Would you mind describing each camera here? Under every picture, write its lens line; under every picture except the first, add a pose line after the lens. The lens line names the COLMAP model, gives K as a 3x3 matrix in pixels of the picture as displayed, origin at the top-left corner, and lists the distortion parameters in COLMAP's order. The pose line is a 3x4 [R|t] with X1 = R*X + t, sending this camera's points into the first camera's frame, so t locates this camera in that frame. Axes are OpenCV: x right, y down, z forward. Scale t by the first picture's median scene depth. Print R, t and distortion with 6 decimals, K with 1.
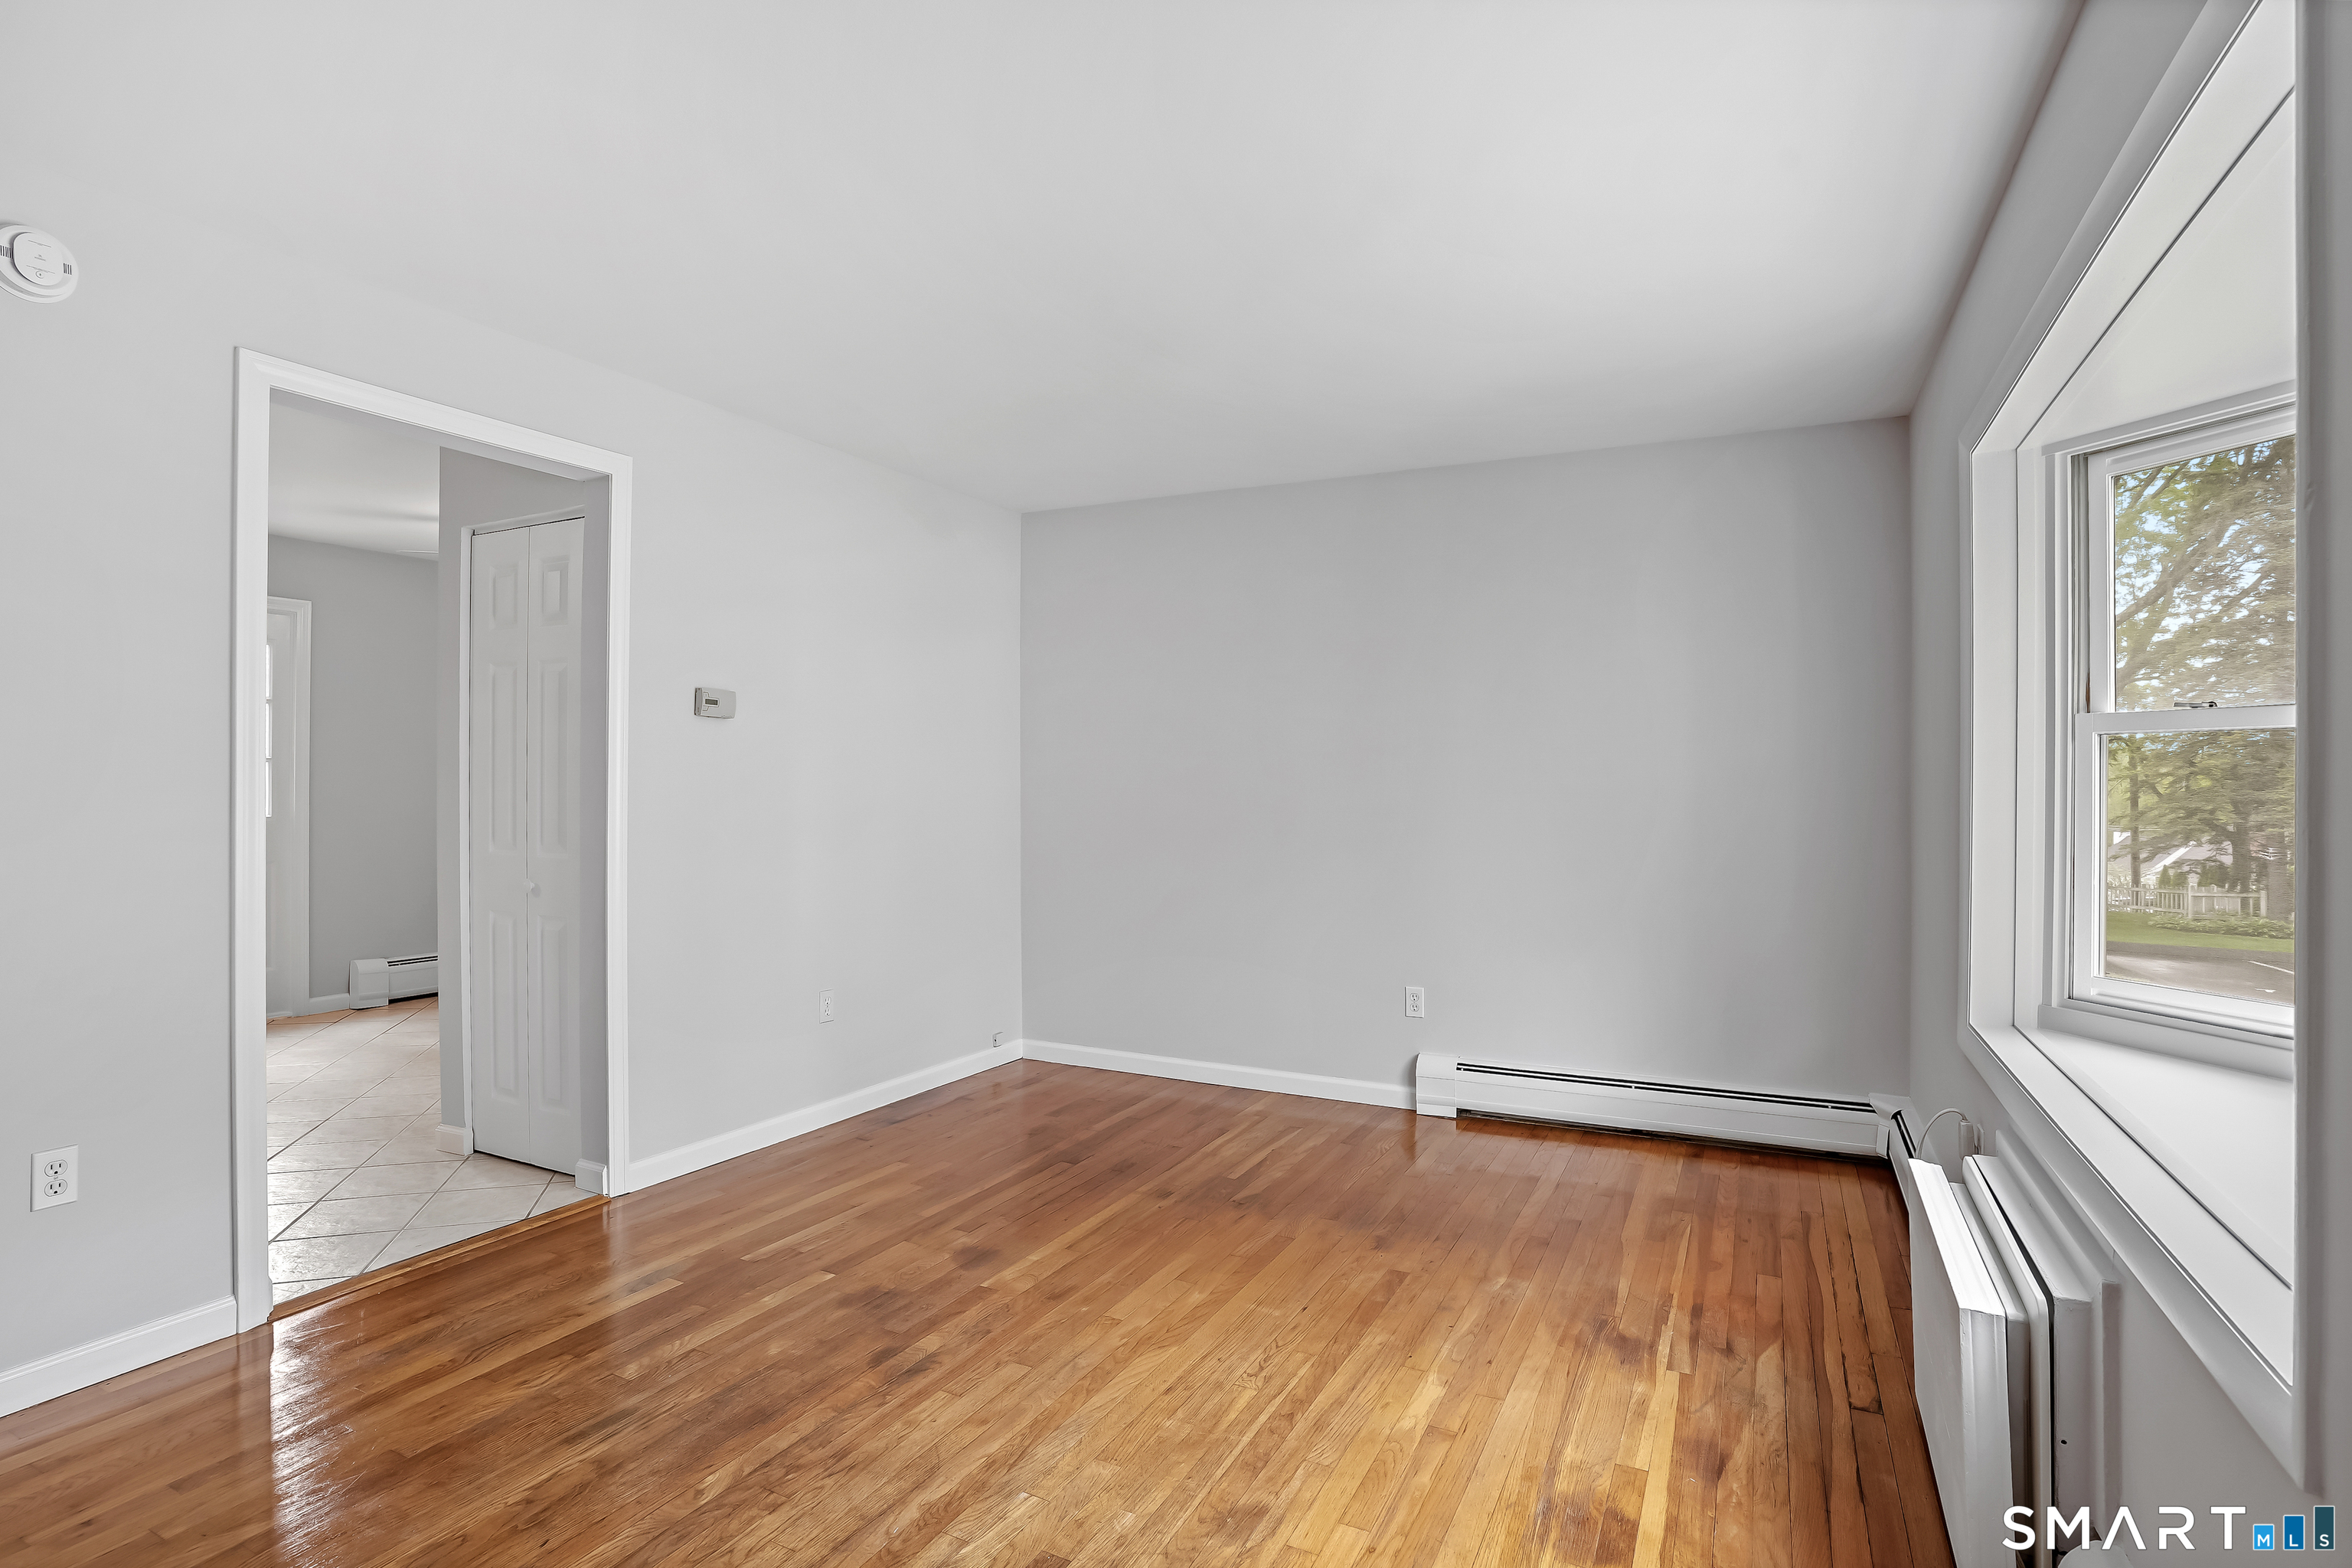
lens RADIAL K [[1173.9, 0, 1185.9], [0, 1173.9, 808.9], [0, 0, 1]] dist [-0.076725, 0.036434]
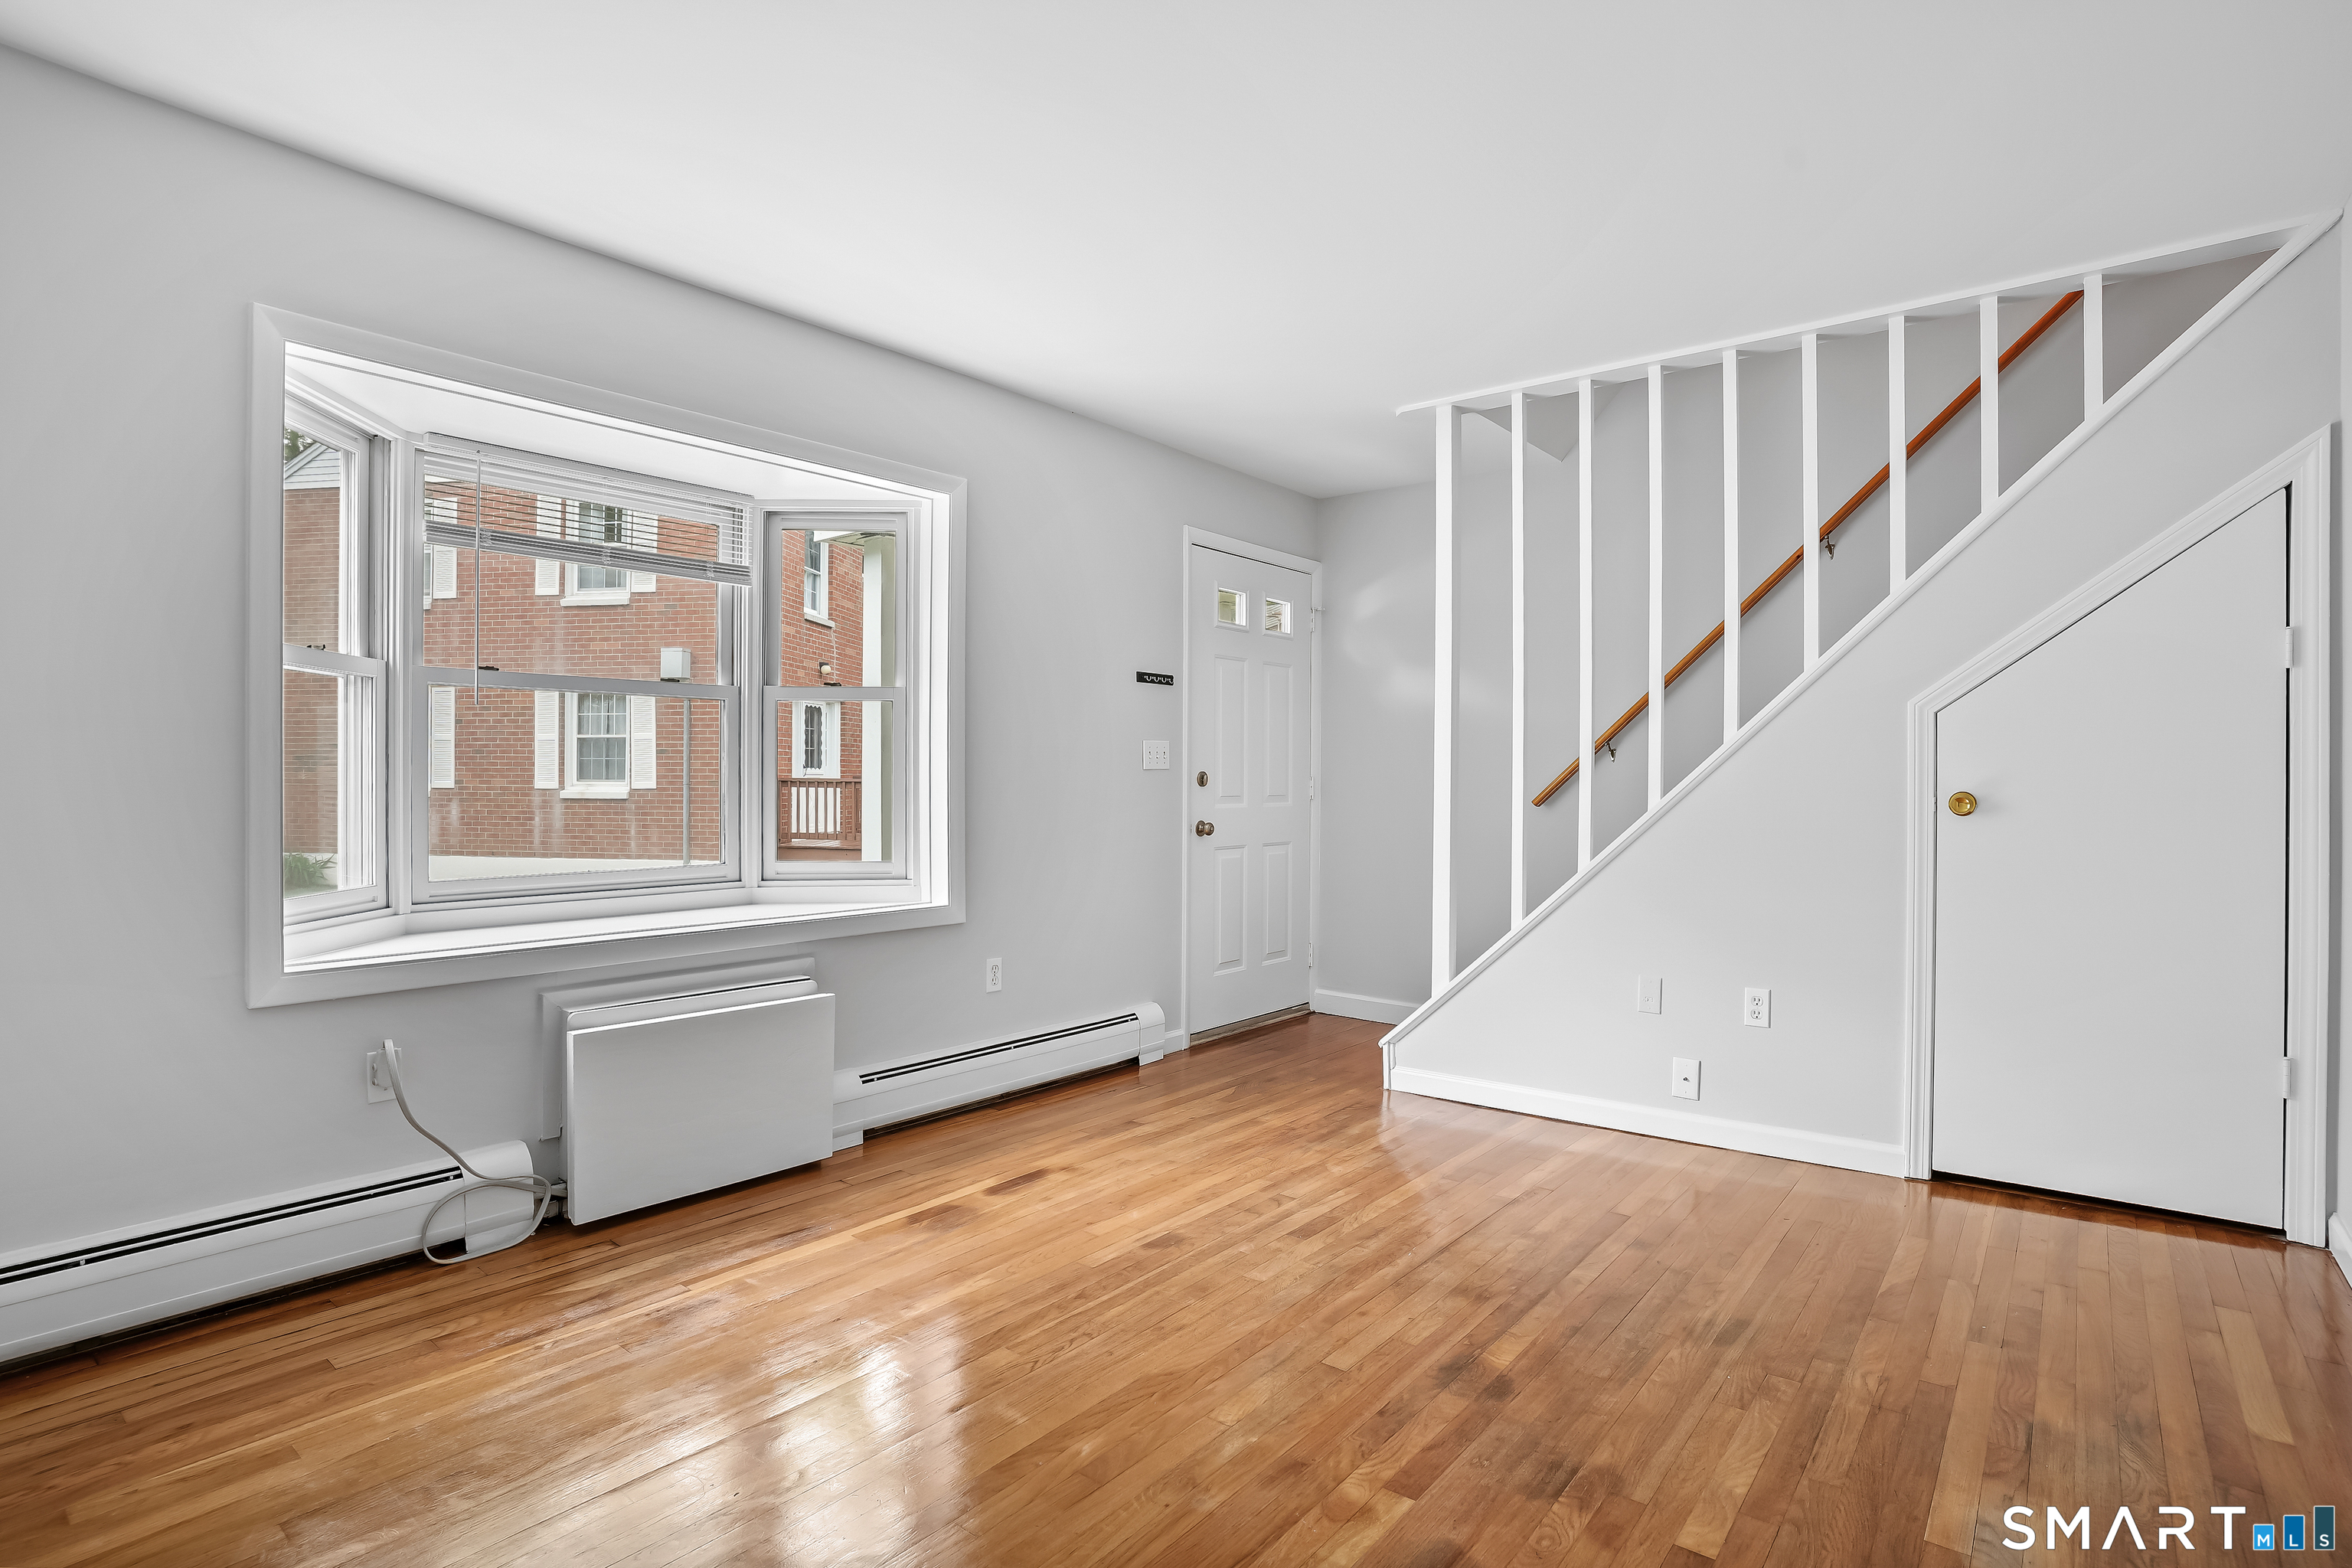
lens RADIAL K [[1158.5, 0, 1176.0], [0, 1158.5, 784.0], [0, 0, 1]] dist [-0.071213, 0.032659]
pose [[-0.976463, -0.010950, 0.215406, -0.161977], [-0.006165, 0.999719, 0.022870, 0.013341], [-0.215596, 0.021004, -0.976257, 1.453668]]
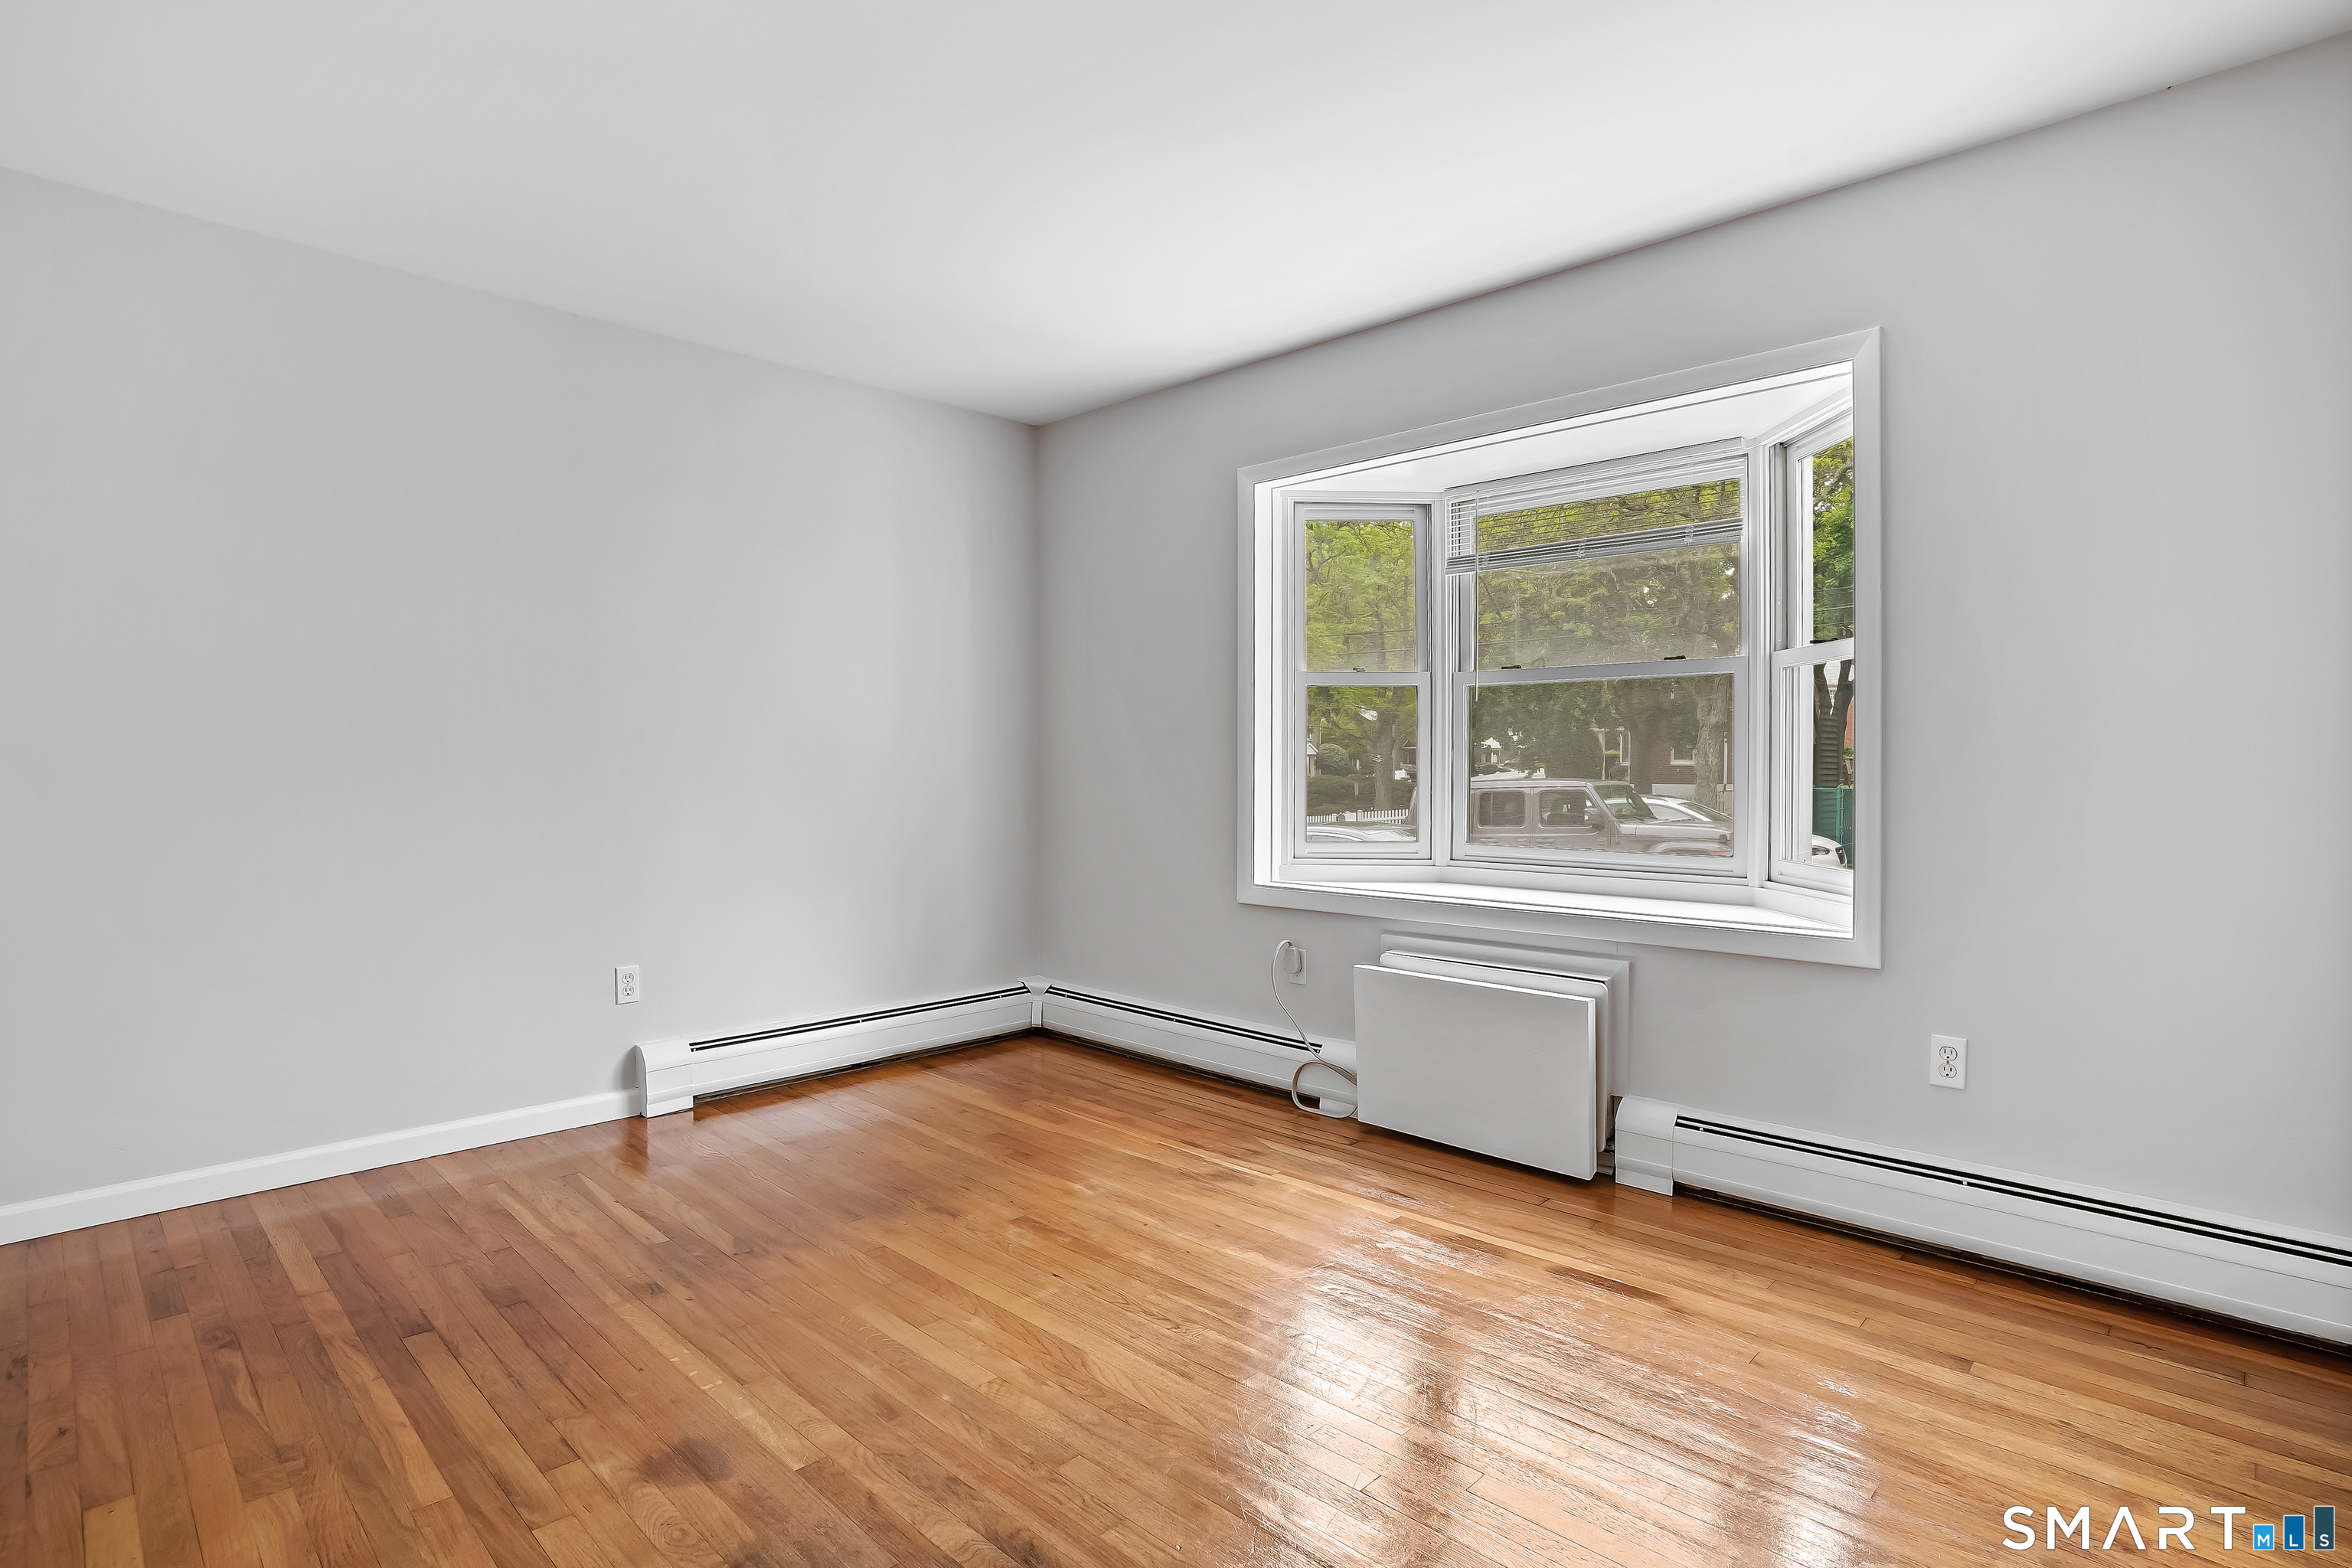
lens RADIAL K [[1158.5, 0, 1176.0], [0, 1158.5, 784.0], [0, 0, 1]] dist [-0.071213, 0.032659]
pose [[0.302104, -0.019987, 0.953065, -0.624281], [0.020869, 0.999679, 0.014349, 0.031034], [-0.953047, 0.015555, 0.302424, 0.551779]]
